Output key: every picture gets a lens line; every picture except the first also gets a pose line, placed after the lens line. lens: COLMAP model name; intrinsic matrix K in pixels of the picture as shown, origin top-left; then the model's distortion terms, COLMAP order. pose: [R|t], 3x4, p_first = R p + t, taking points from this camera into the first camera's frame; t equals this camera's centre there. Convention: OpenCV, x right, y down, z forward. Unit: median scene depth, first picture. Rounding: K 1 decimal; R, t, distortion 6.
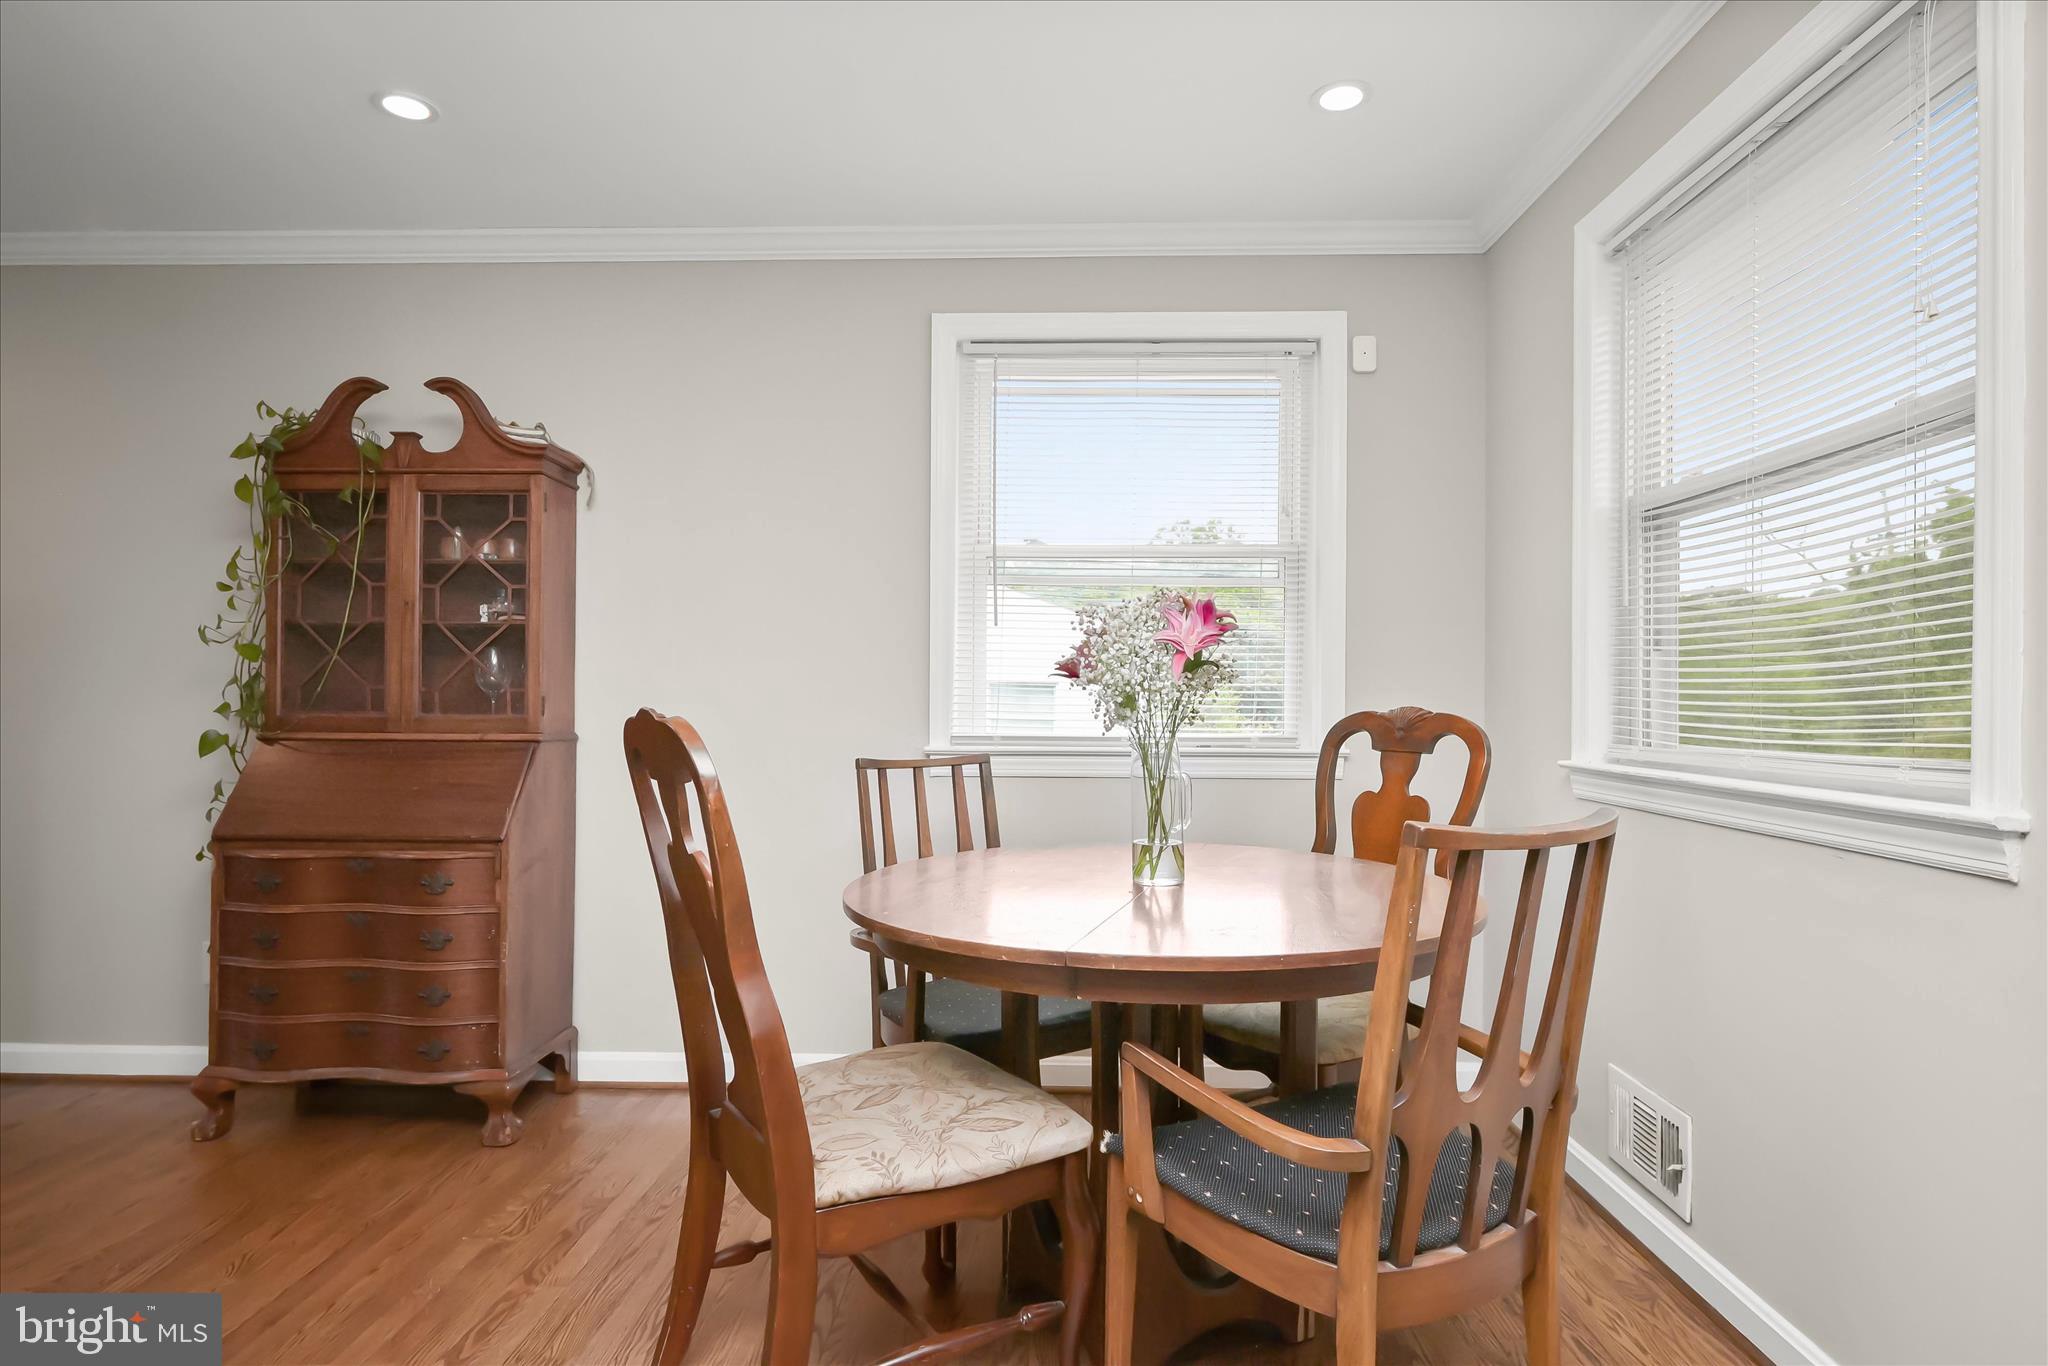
lens RADIAL K [[1109.4, 0, 1035.4], [0, 1109.4, 700.5], [0, 0, 1]] dist [-0.002454, -0.001878]
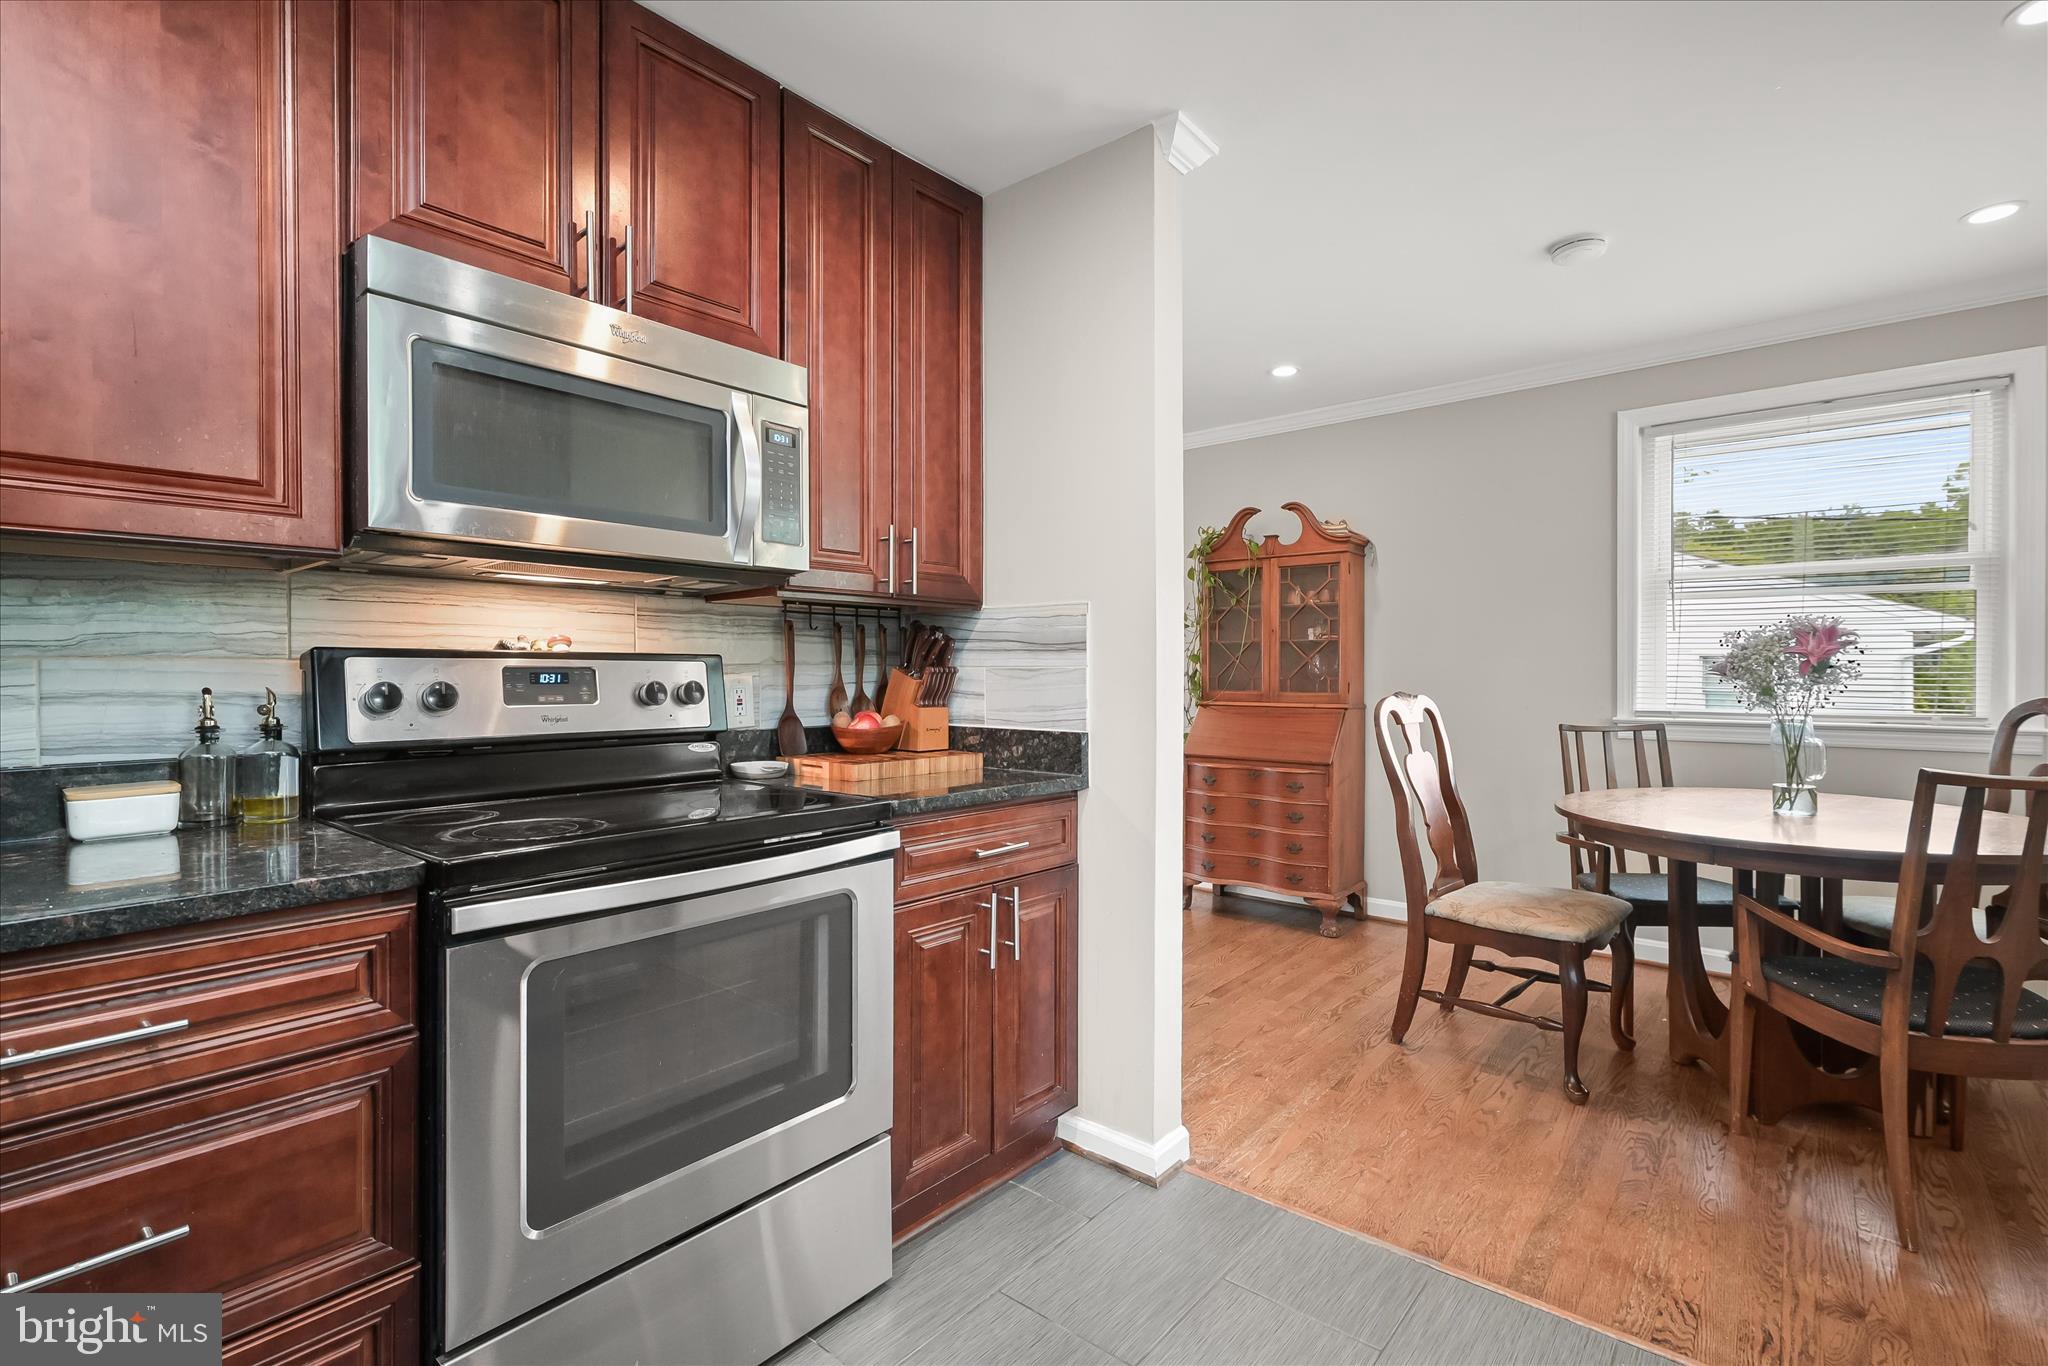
lens RADIAL K [[937.7, 0, 1009.1], [0, 937.7, 674.4], [0, 0, 1]] dist [-0.002666, -0.002358]
pose [[0.771239, -0.004170, -0.636531, 0.077480], [0.005460, 0.999985, 0.000065, -0.021157], [0.636522, -0.003526, 0.771251, -0.491011]]
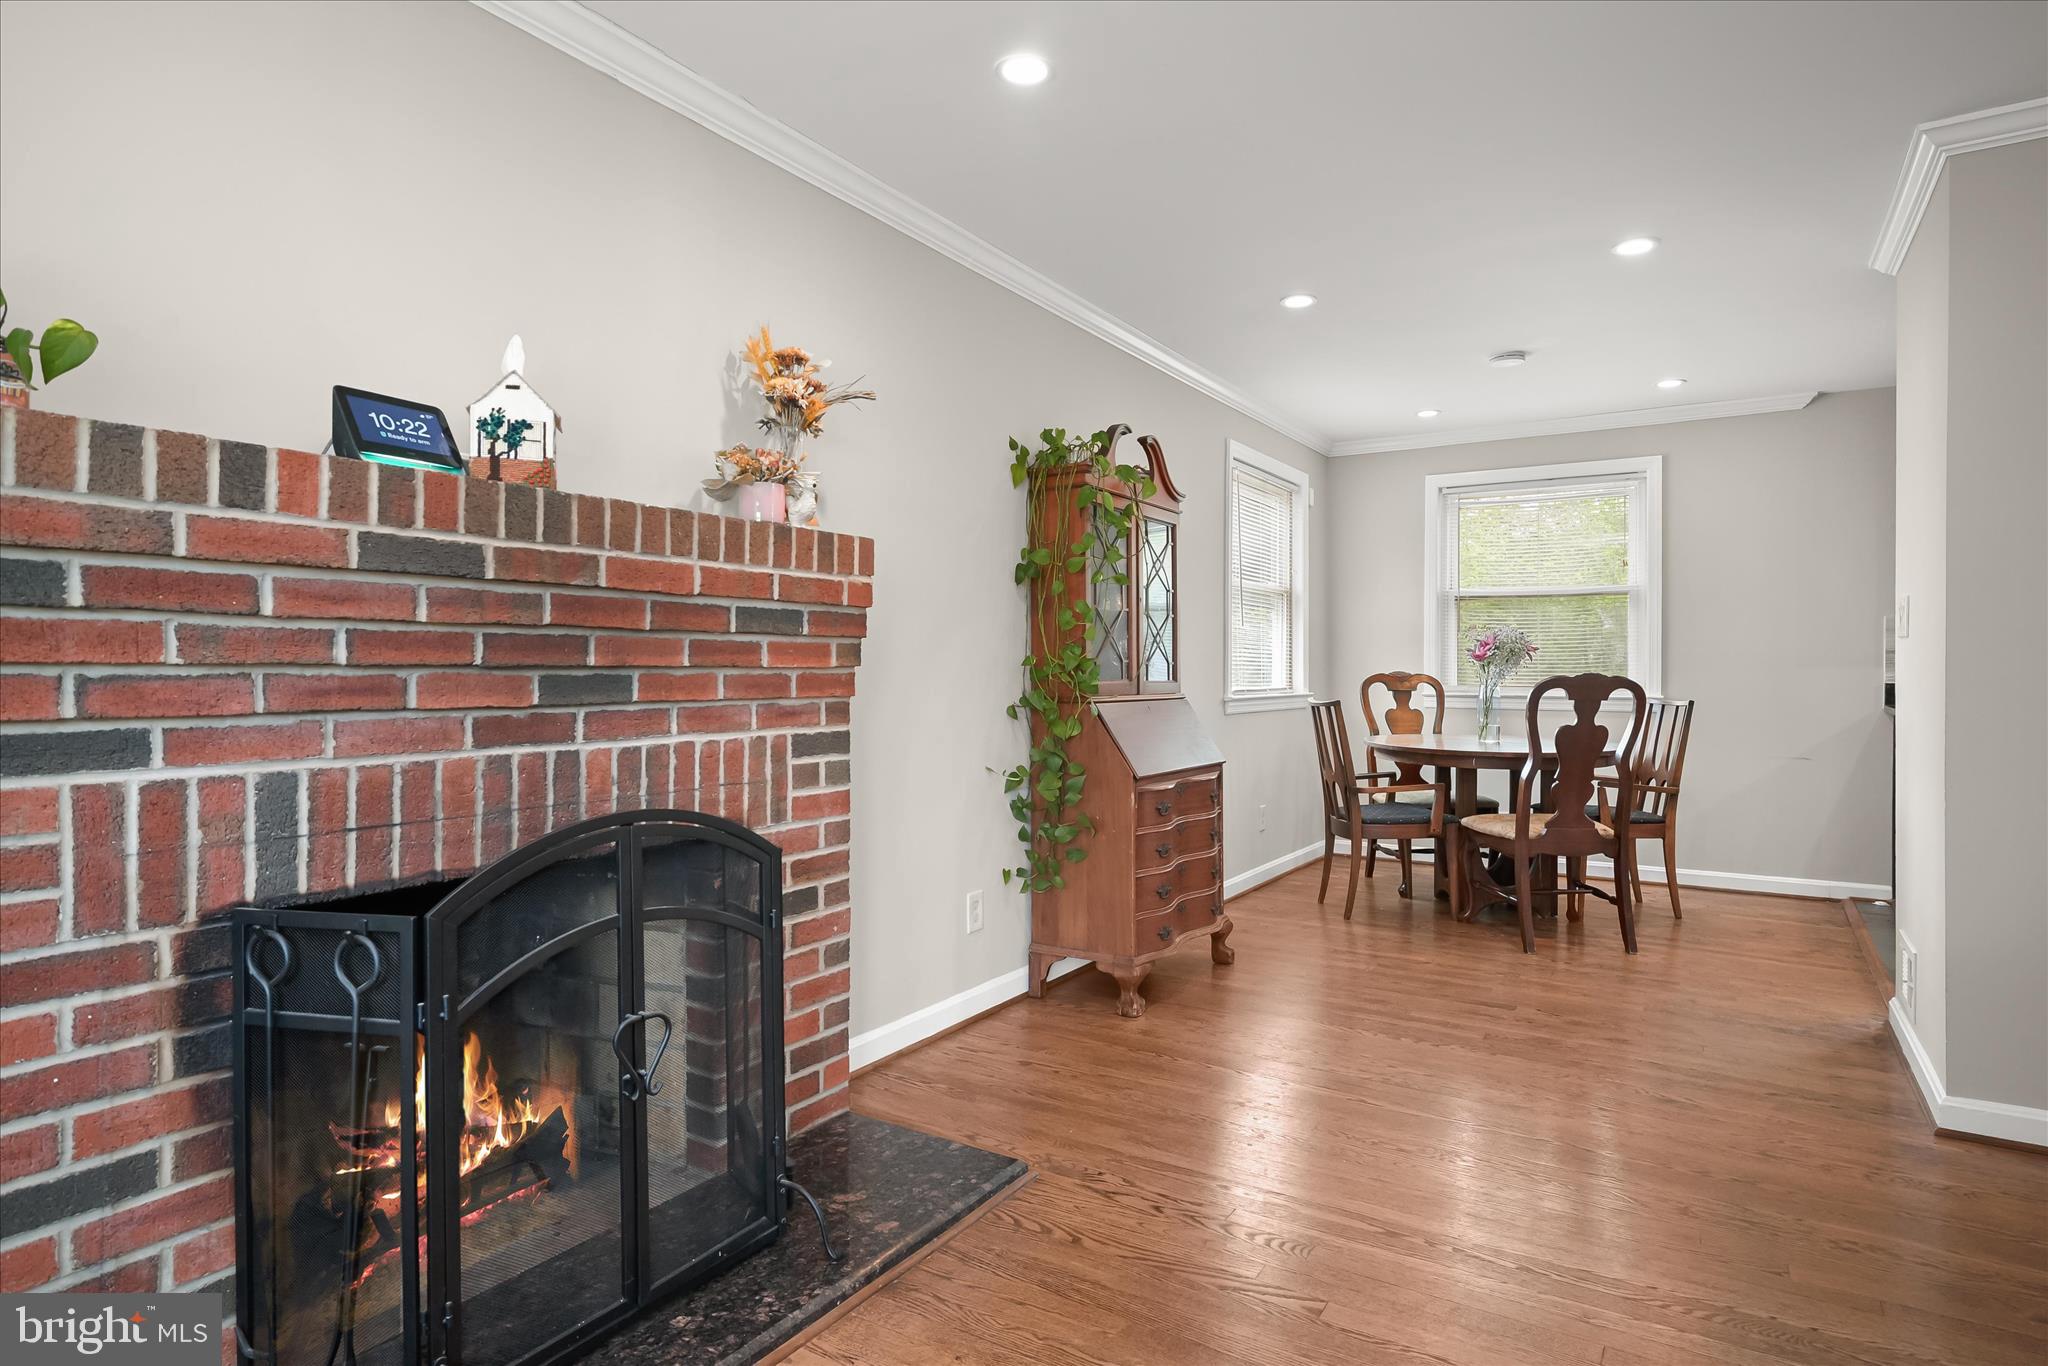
lens RADIAL K [[1109.4, 0, 1030.4], [0, 1109.4, 667.5], [0, 0, 1]] dist [-0.002454, -0.001878]
pose [[0.510428, -0.003034, 0.859915, -1.981112], [0.000771, 0.999995, 0.003070, -0.008957], [-0.859920, -0.000904, 0.510428, 0.472474]]
